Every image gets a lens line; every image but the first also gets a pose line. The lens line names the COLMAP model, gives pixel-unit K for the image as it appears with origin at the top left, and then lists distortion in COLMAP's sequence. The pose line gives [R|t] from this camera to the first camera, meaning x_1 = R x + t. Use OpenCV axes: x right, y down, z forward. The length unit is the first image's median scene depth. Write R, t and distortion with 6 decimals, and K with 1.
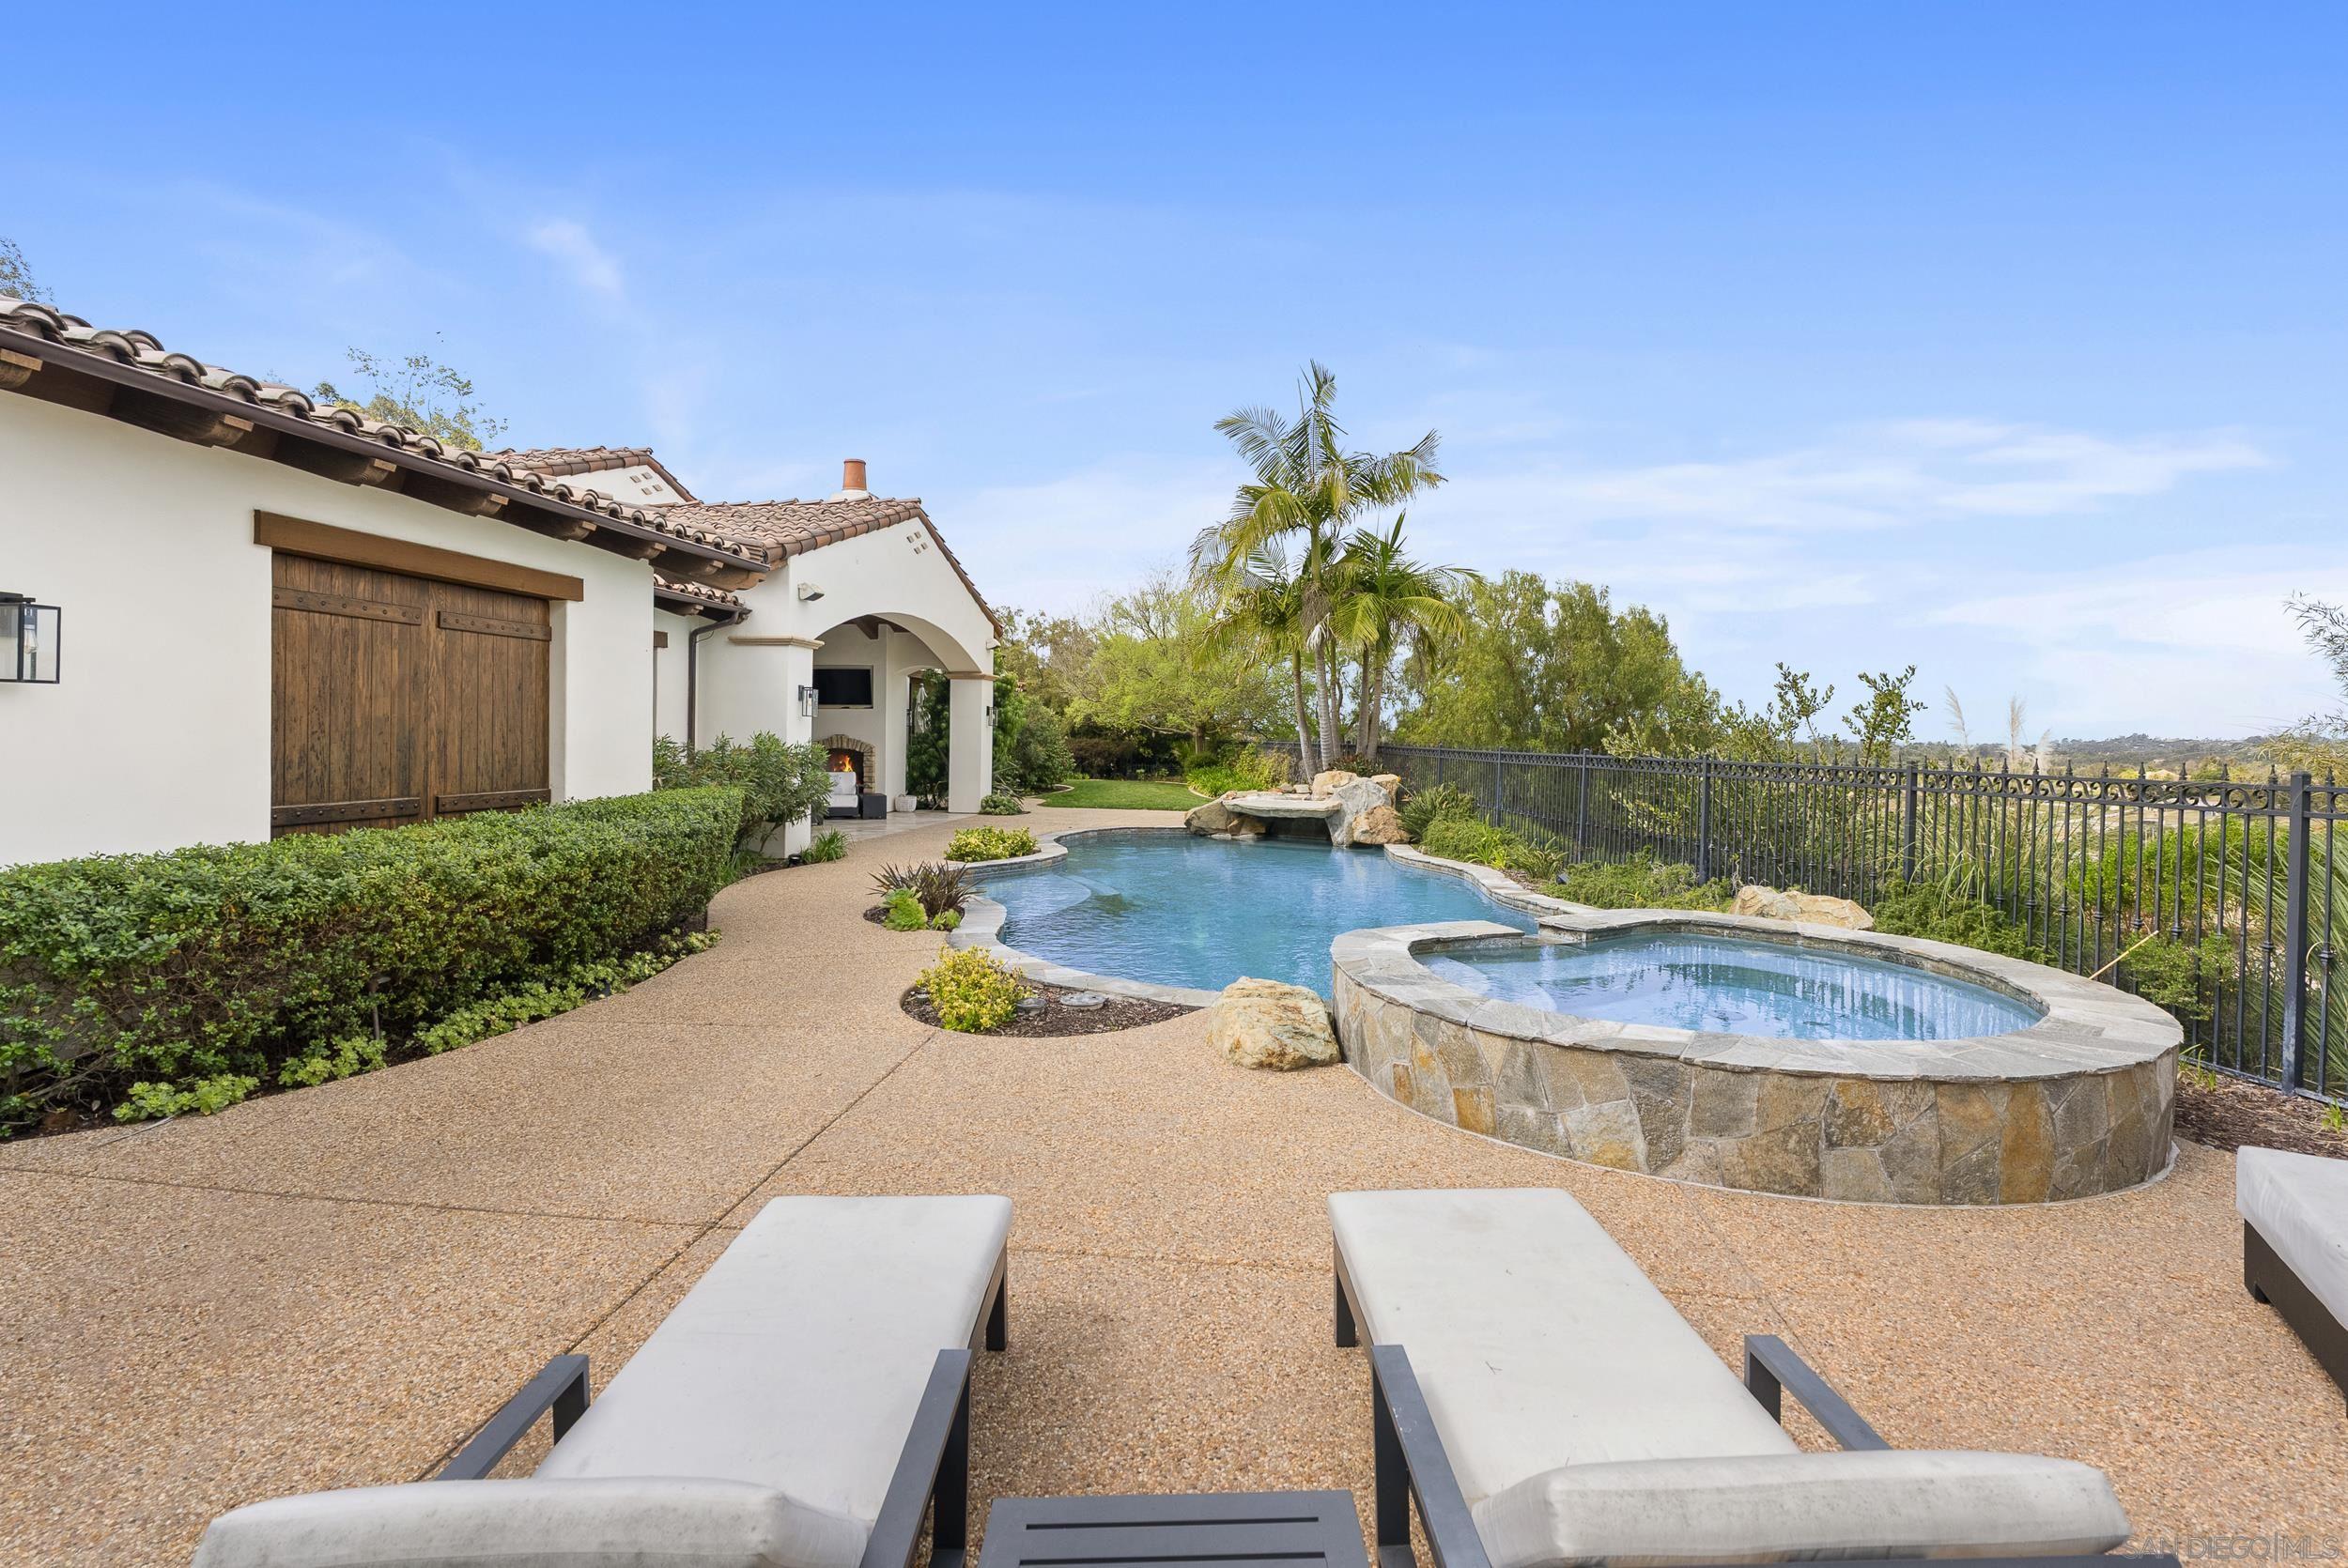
lens RADIAL K [[1064.2, 0, 1164.0], [0, 1064.2, 747.0], [0, 0, 1]] dist [-0.011684, 0.004112]
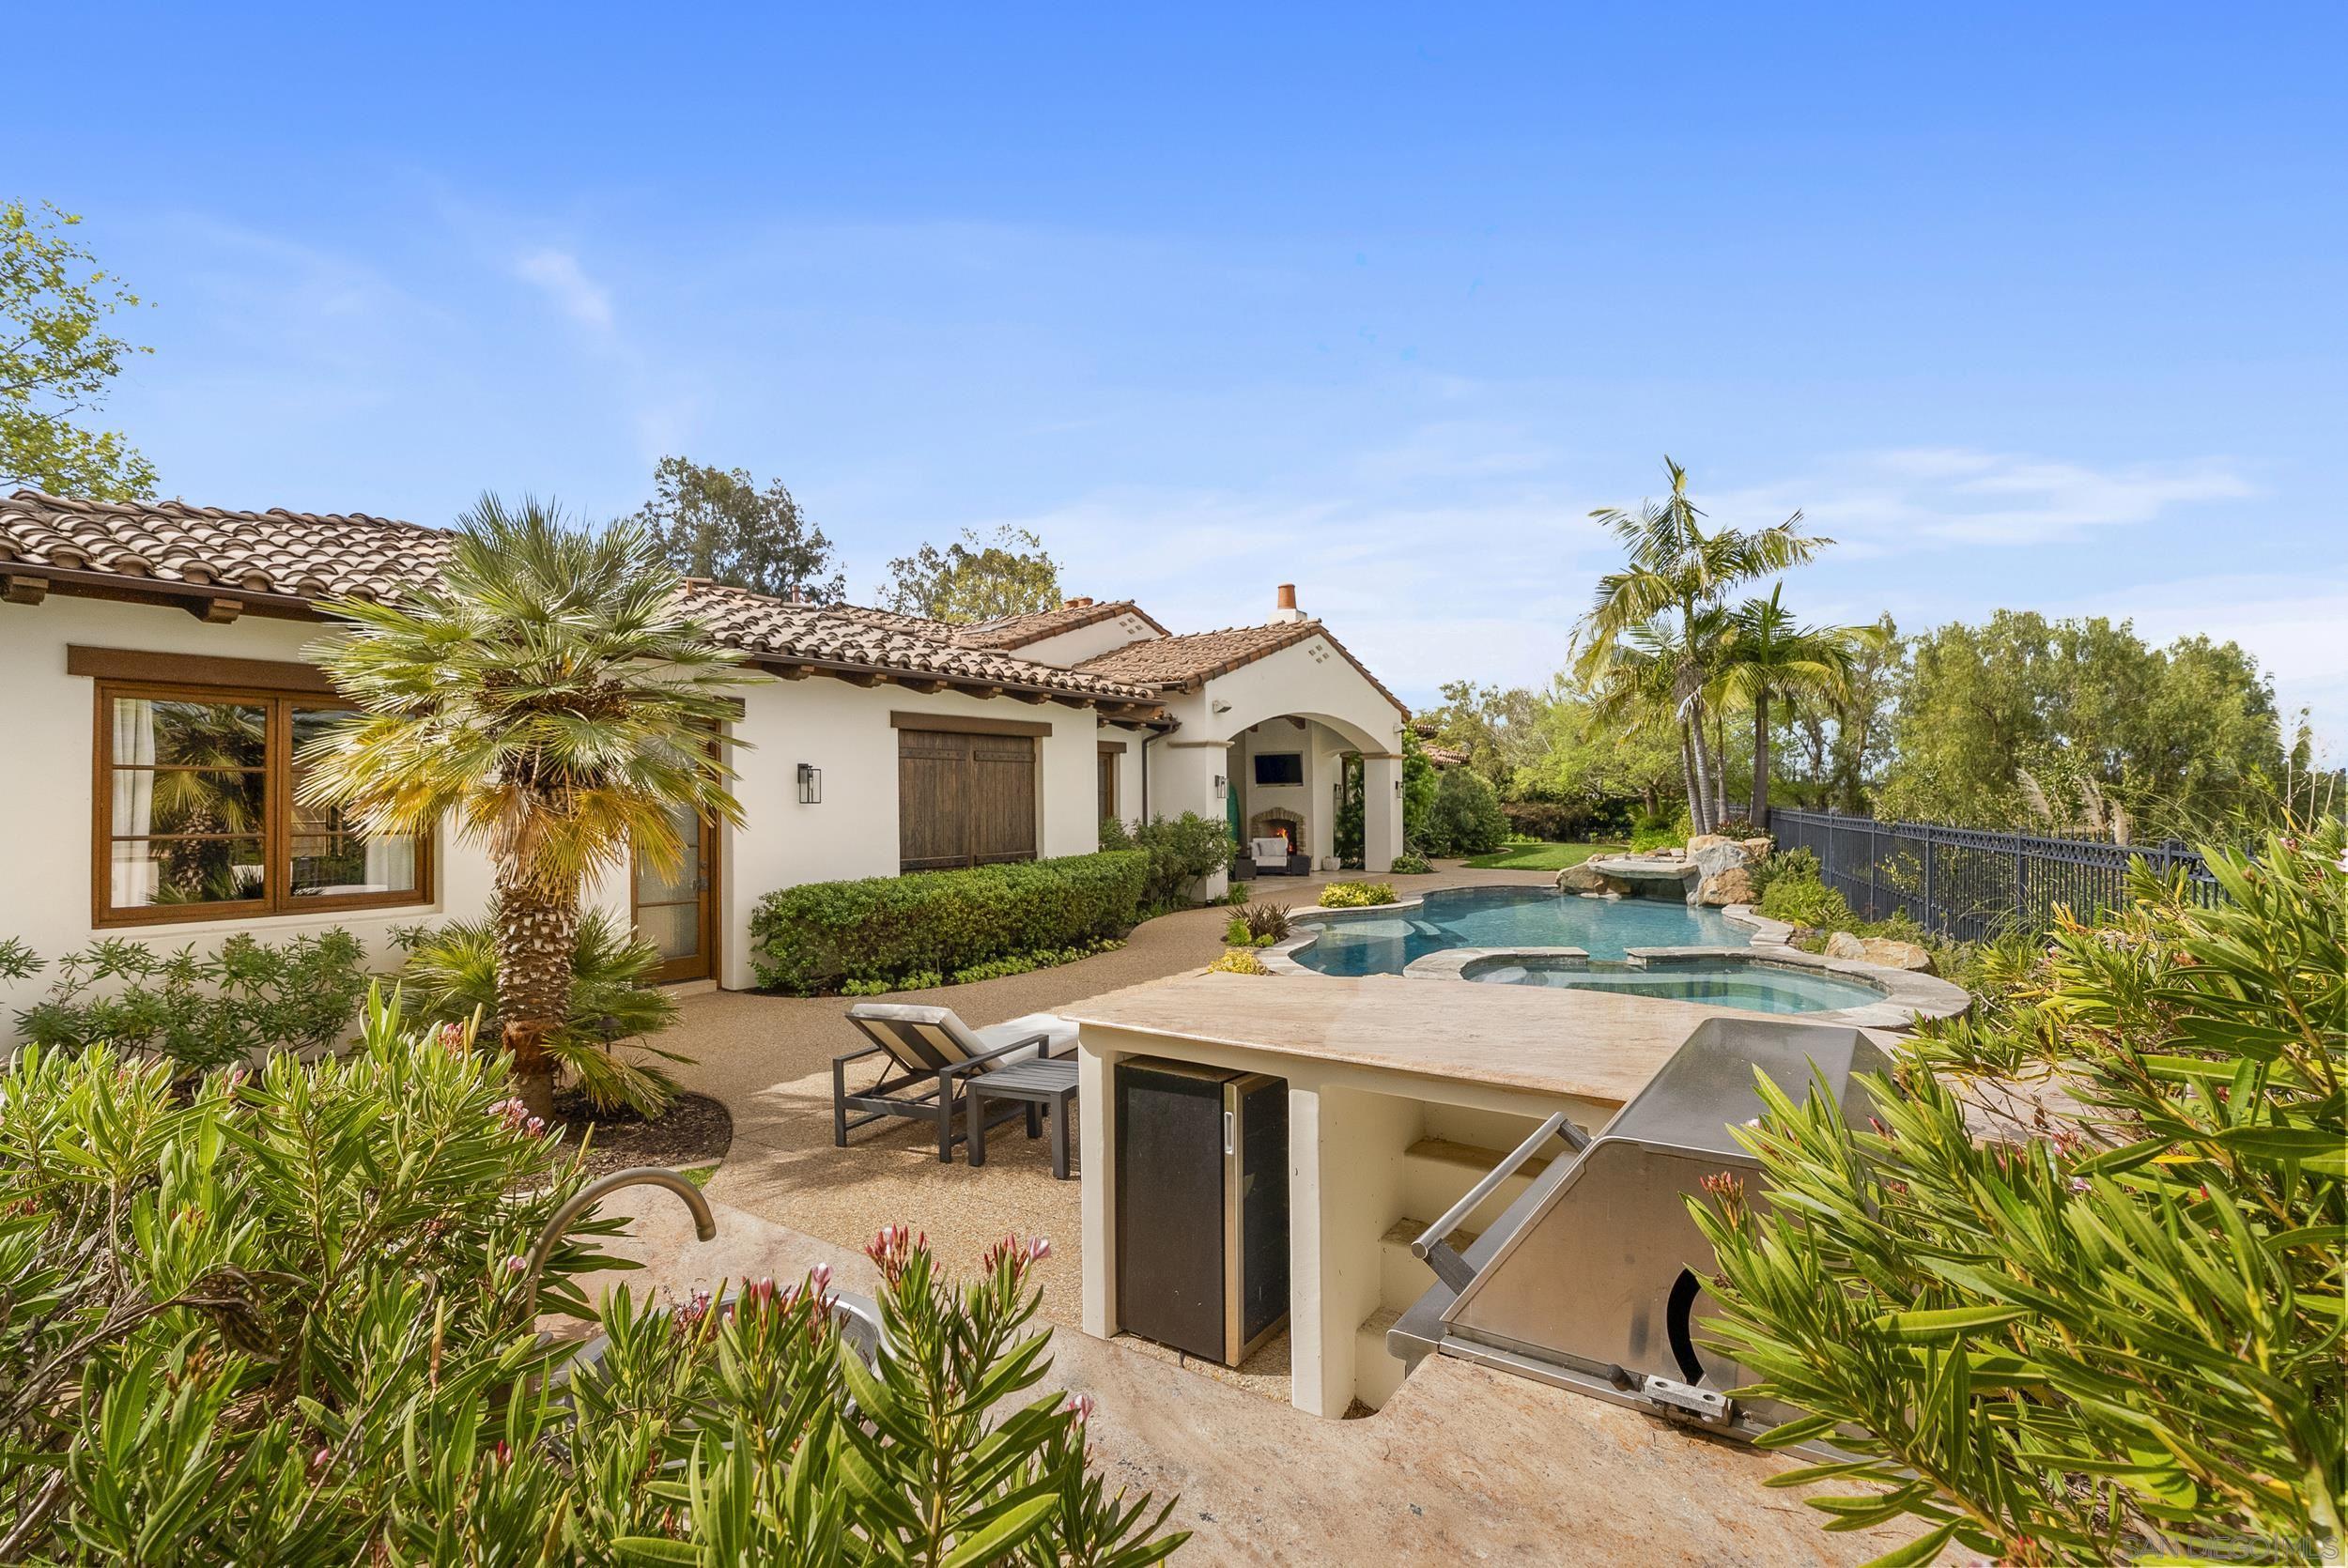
lens RADIAL K [[1064.2, 0, 1166.3], [0, 1064.2, 791.6], [0, 0, 1]] dist [-0.011684, 0.004112]
pose [[0.884832, -0.023772, -0.465304, 0.216866], [0.015865, 0.999656, -0.020902, -0.008792], [0.465641, 0.011113, 0.884904, -0.218074]]
